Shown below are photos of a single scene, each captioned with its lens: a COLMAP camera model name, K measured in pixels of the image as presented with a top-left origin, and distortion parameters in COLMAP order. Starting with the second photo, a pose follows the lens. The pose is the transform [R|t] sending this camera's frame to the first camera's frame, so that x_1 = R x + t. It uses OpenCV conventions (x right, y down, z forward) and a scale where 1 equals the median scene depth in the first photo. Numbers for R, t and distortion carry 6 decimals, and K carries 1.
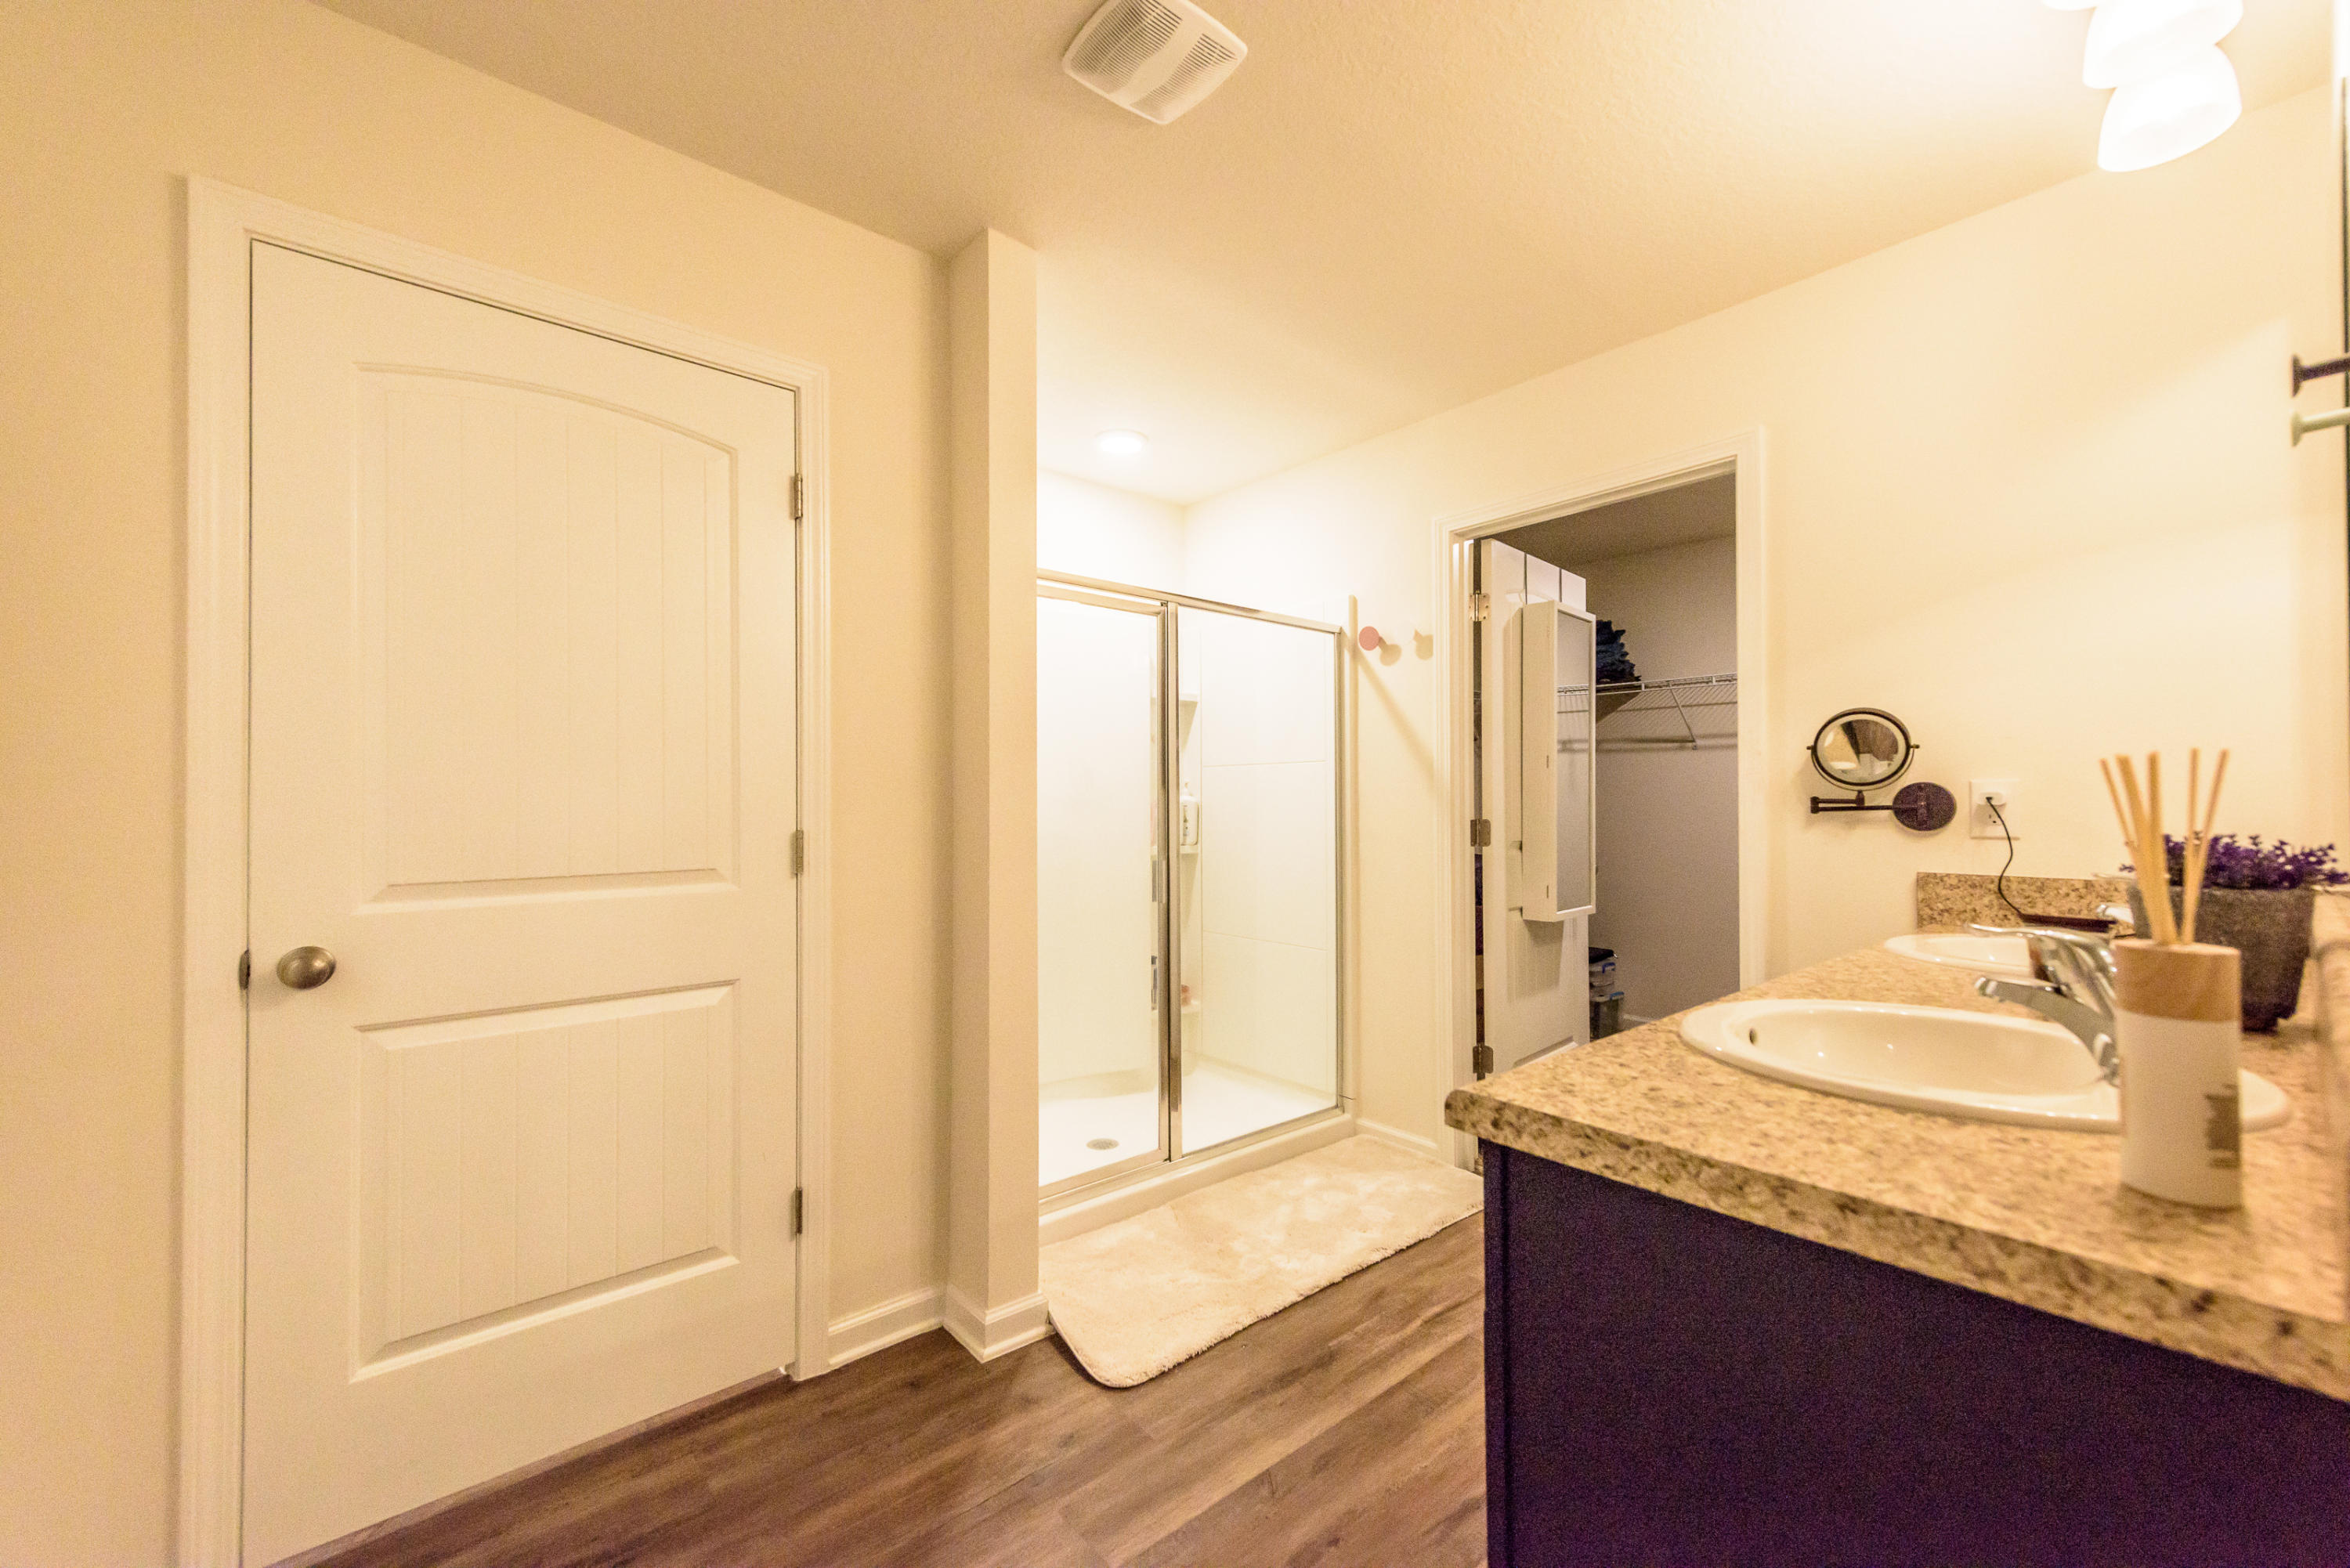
lens RADIAL K [[936.6, 0, 1171.9], [0, 936.6, 793.4], [0, 0, 1]] dist [0.014647, -0.002841]
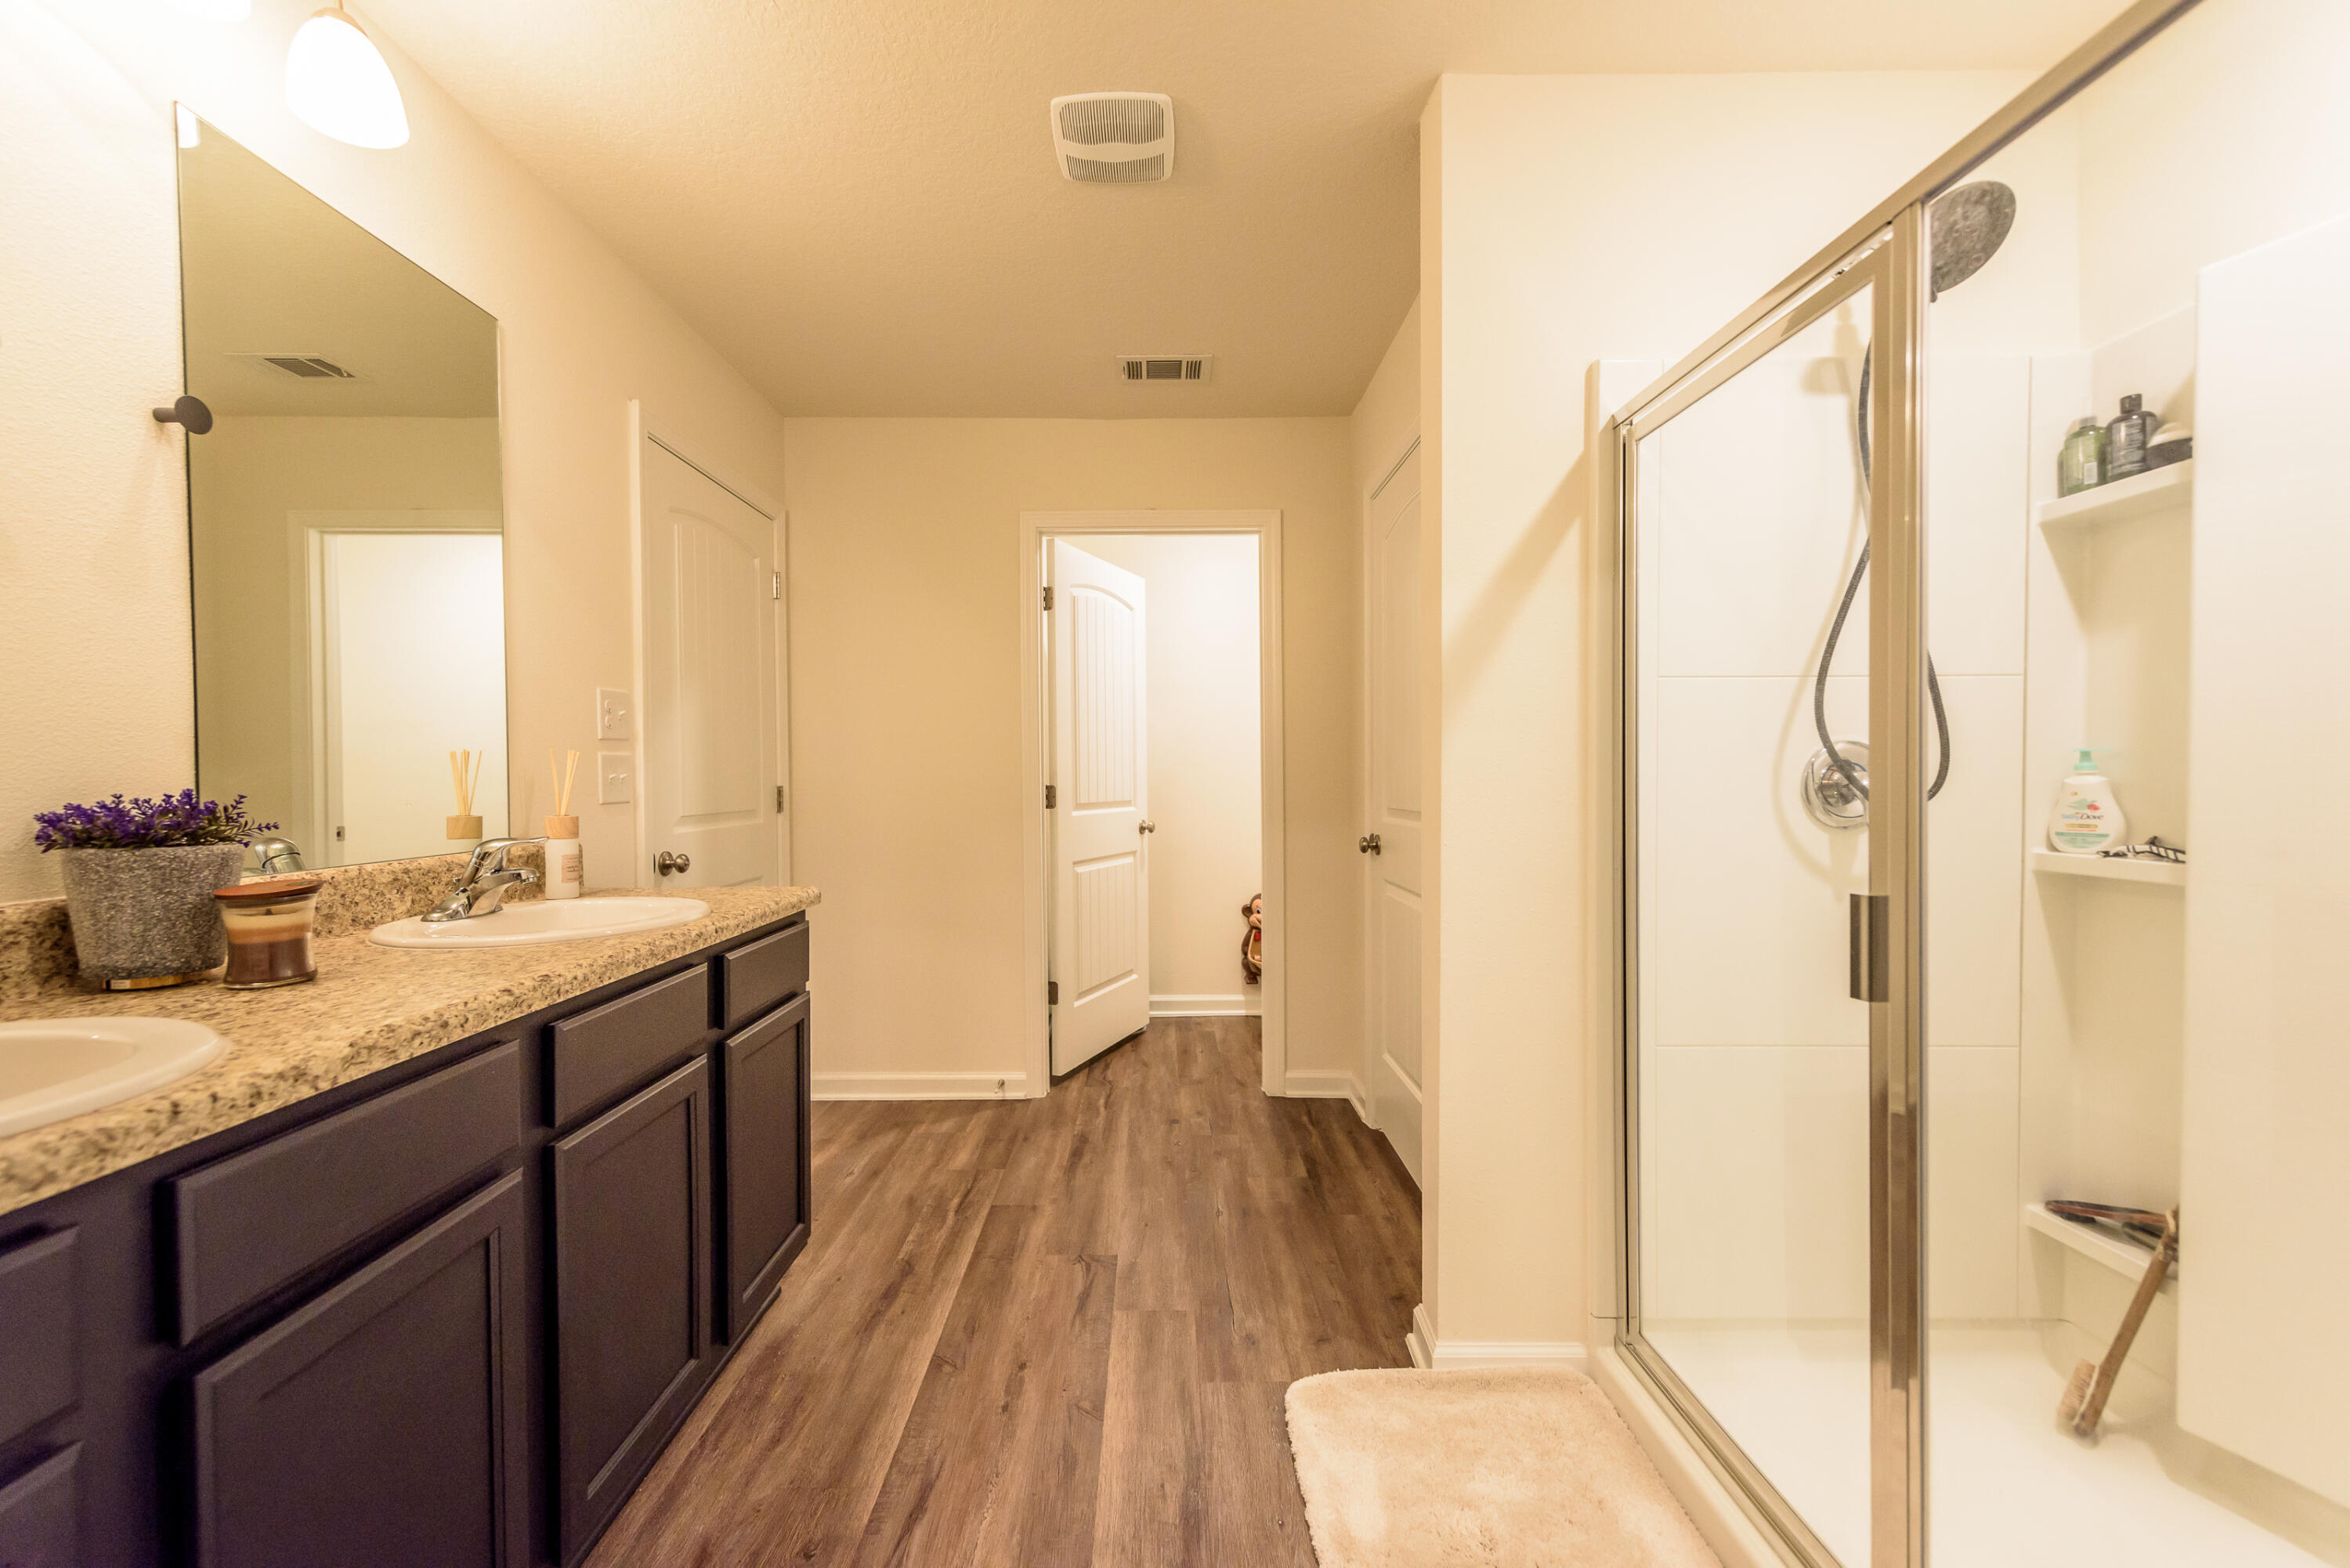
lens RADIAL K [[936.6, 0, 1168.9], [0, 936.6, 784.7], [0, 0, 1]] dist [0.014647, -0.002841]
pose [[-0.642384, 0.012984, -0.766273, 0.832035], [0.007770, 0.999915, 0.010428, 0.023315], [0.766344, 0.000745, -0.642430, 1.722898]]
